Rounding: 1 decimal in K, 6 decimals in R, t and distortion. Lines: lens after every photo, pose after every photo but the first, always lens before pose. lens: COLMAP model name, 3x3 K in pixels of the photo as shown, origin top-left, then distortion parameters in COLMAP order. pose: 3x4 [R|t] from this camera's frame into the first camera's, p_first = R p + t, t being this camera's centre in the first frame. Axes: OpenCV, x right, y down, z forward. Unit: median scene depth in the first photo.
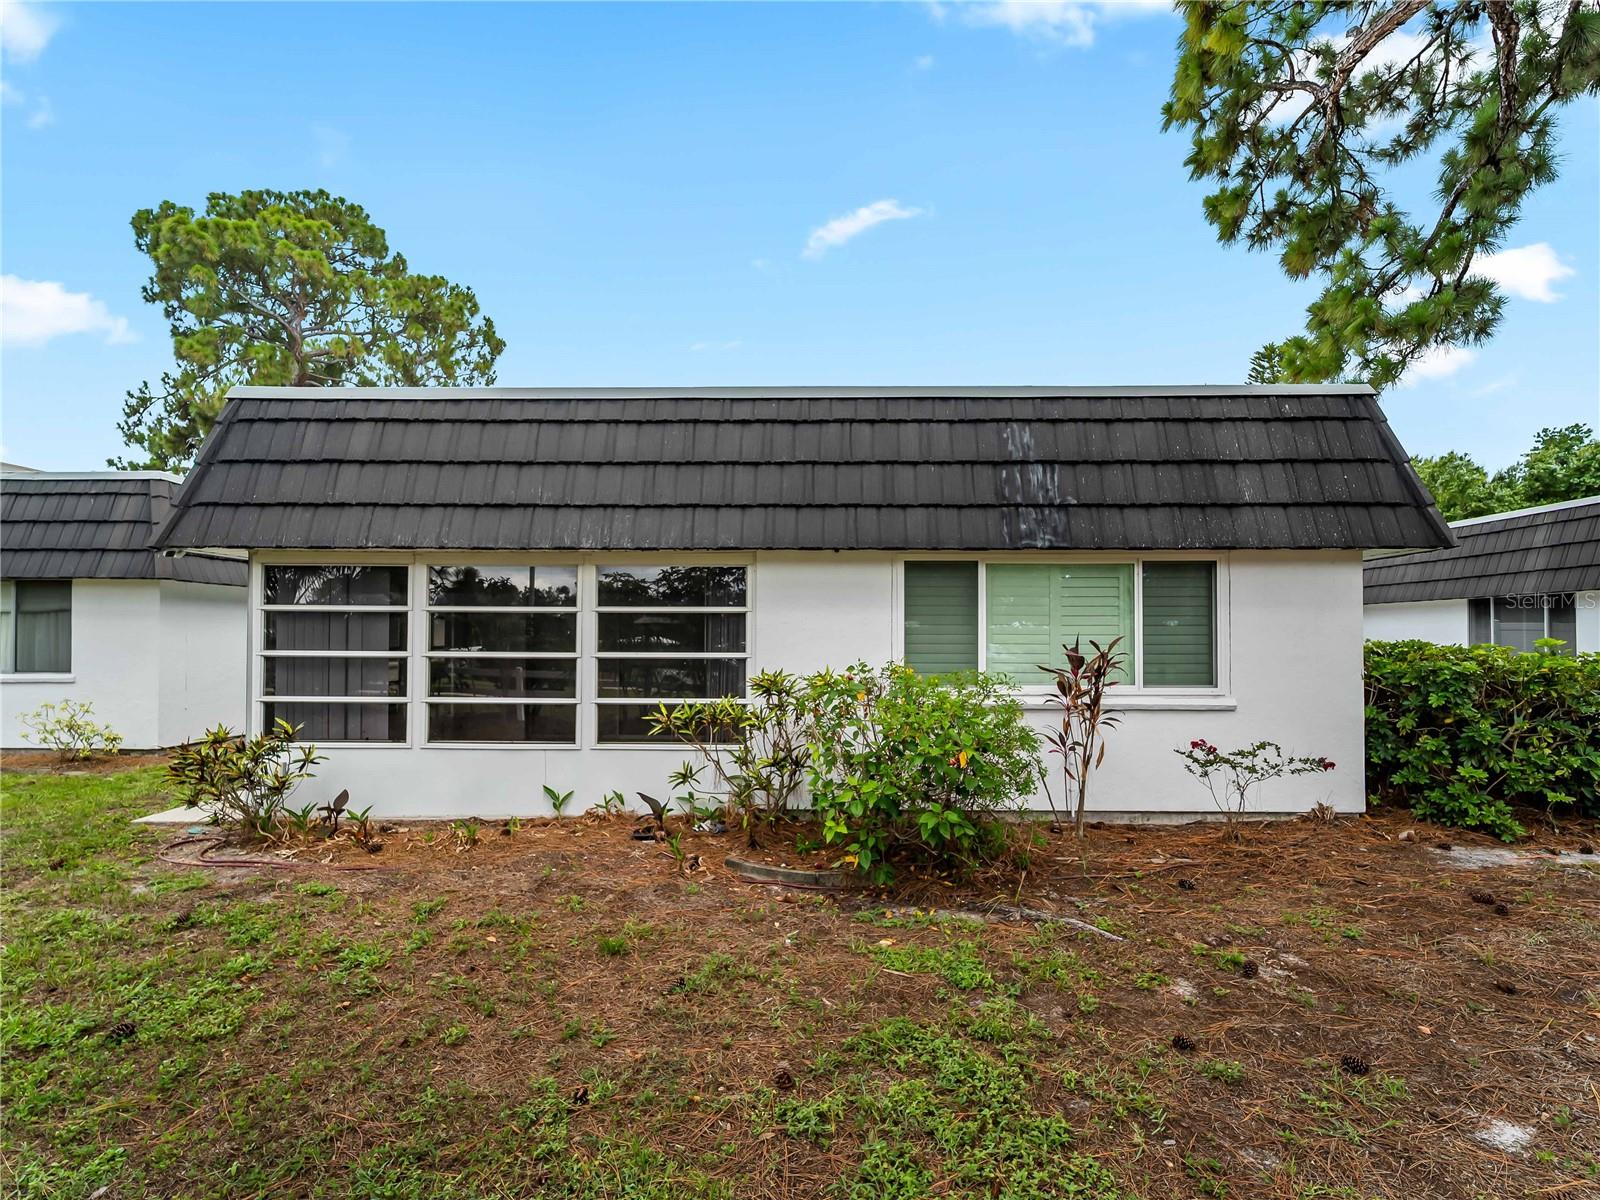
lens RADIAL K [[723.2, 0, 808.9], [0, 723.2, 608.7], [0, 0, 1]] dist [-0.002288, -0.001540]
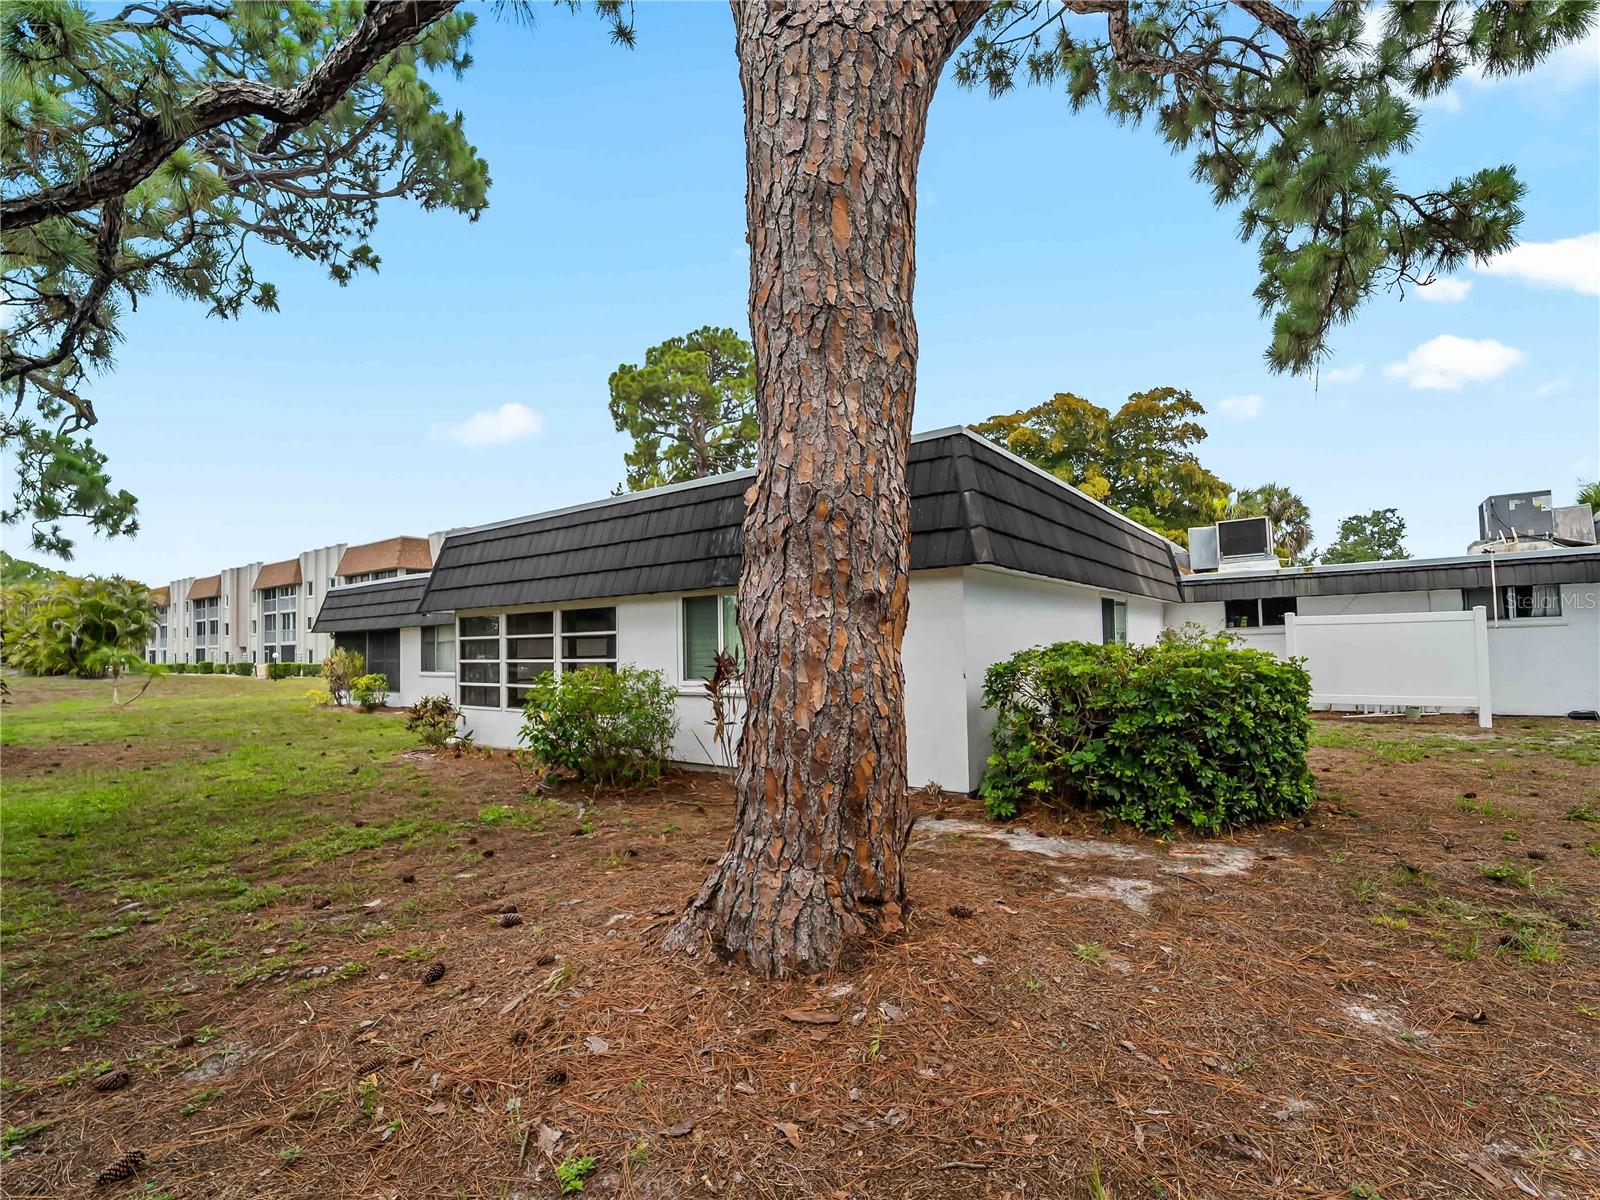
lens RADIAL K [[723.2, 0, 808.9], [0, 723.2, 608.7], [0, 0, 1]] dist [-0.002288, -0.001540]
pose [[0.812570, -0.048780, -0.580819, 1.226781], [0.044366, 0.998777, -0.021814, 0.001388], [0.581173, -0.008044, 0.813740, -0.081639]]
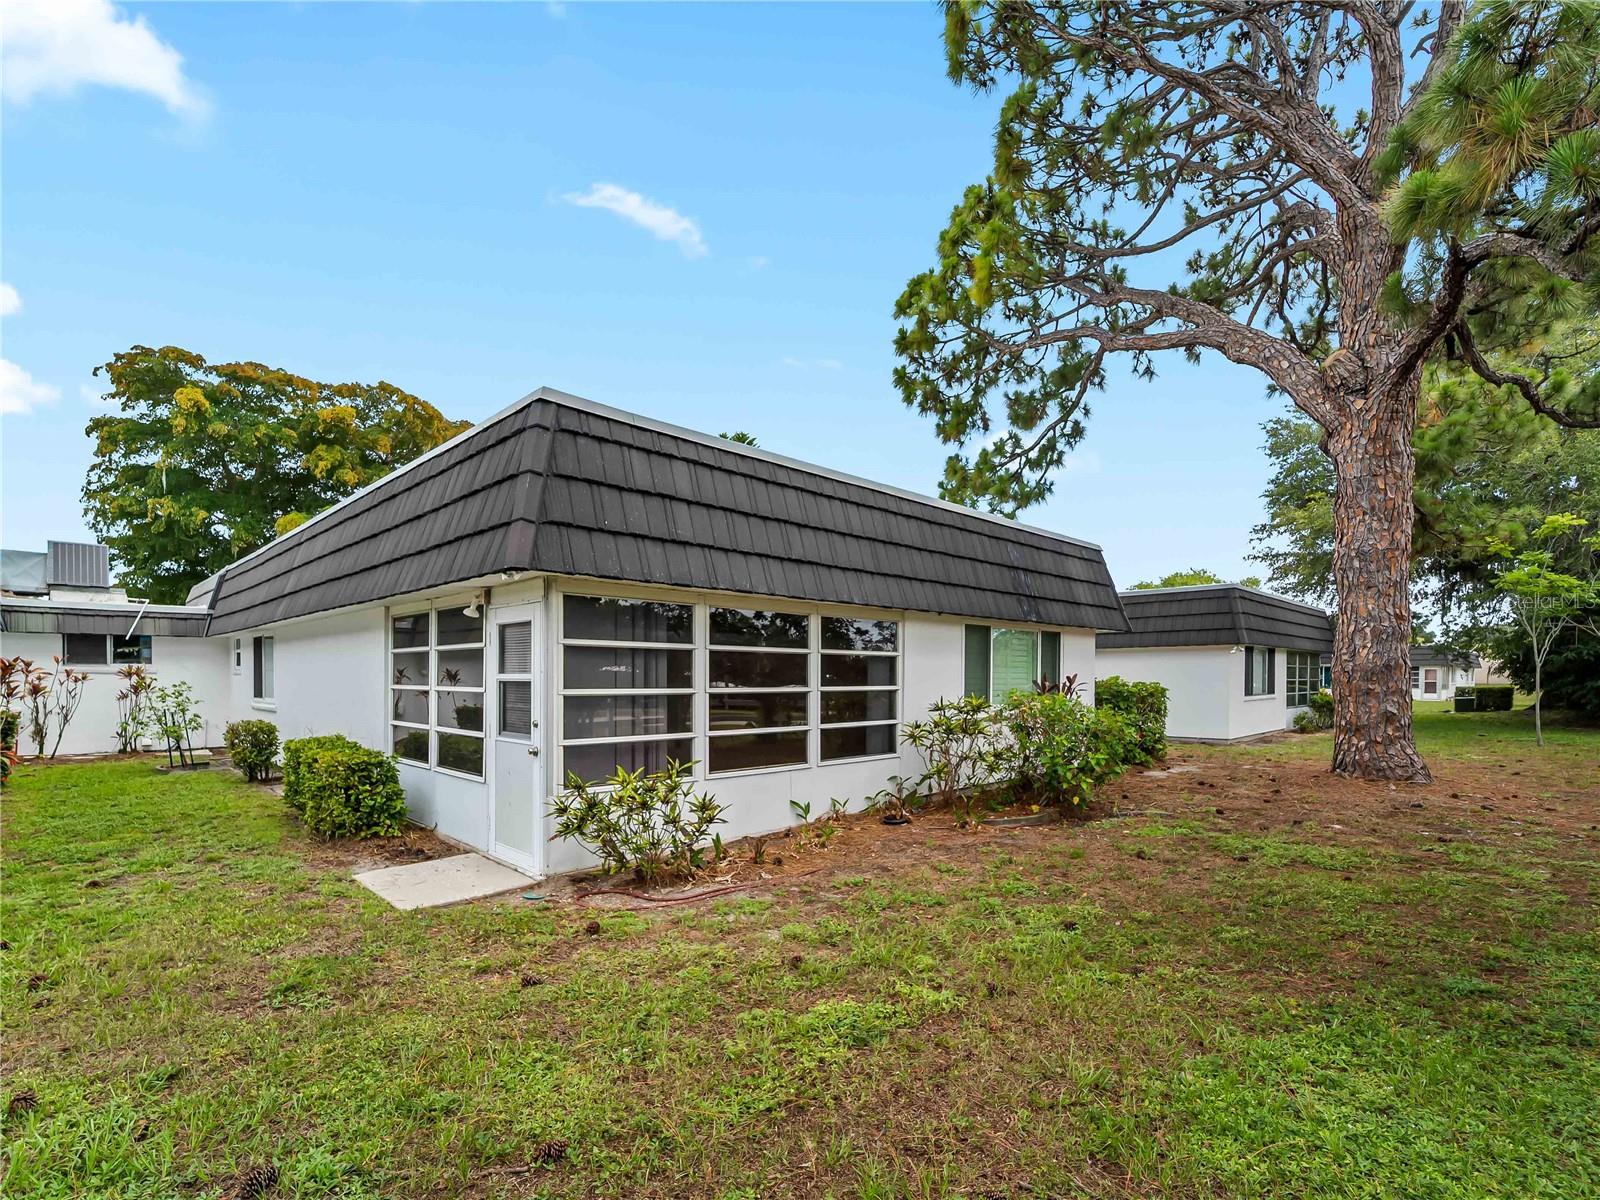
lens RADIAL K [[741.8, 0, 815.7], [0, 741.8, 646.0], [0, 0, 1]] dist [0.001639, -0.000232]
pose [[0.710805, 0.028211, 0.702824, -1.176990], [-0.026364, 0.999562, -0.013459, 0.009177], [-0.702895, -0.008963, 0.711237, 0.120417]]
